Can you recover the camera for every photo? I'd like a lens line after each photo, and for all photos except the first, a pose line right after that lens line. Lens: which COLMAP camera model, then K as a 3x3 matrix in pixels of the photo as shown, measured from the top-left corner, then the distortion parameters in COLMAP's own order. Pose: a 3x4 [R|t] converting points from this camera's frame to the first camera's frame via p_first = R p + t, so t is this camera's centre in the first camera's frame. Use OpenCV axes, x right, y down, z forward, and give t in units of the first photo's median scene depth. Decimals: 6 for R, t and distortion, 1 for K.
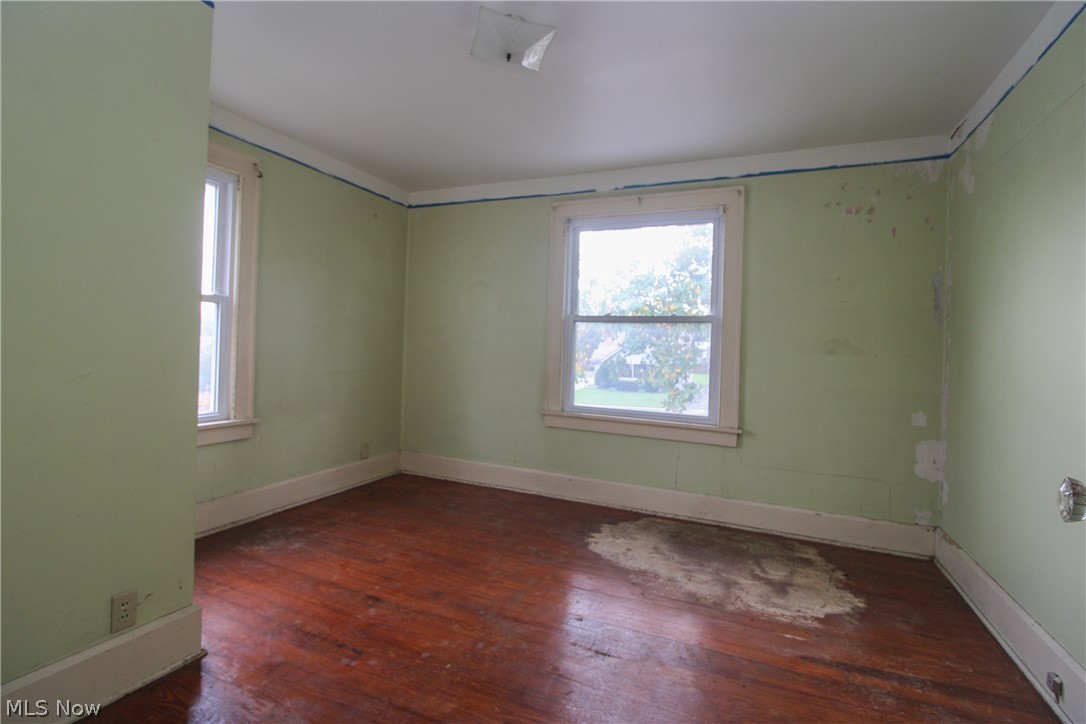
lens RADIAL K [[527.2, 0, 545.5], [0, 527.2, 348.0], [0, 0, 1]] dist [-0.004637, -0.001285]
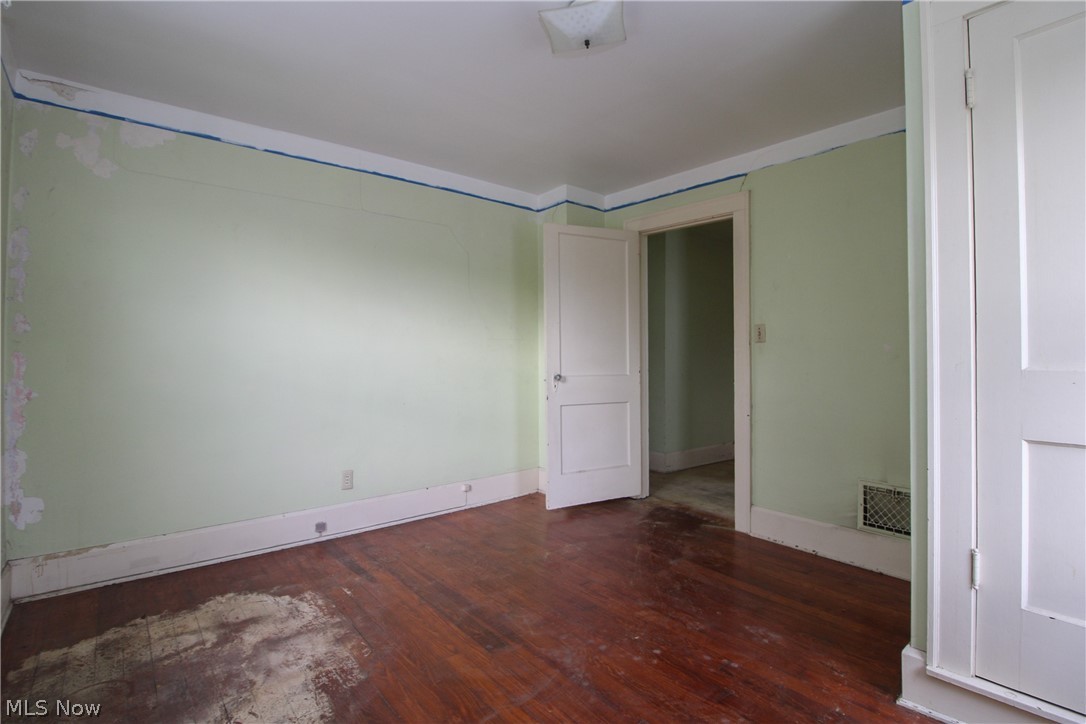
lens RADIAL K [[527.2, 0, 545.5], [0, 527.2, 348.0], [0, 0, 1]] dist [-0.004637, -0.001285]
pose [[-0.896883, -0.028760, 0.441333, -0.376892], [-0.033477, 0.999435, -0.002902, -0.006305], [-0.441000, -0.017377, -0.897339, 1.629036]]
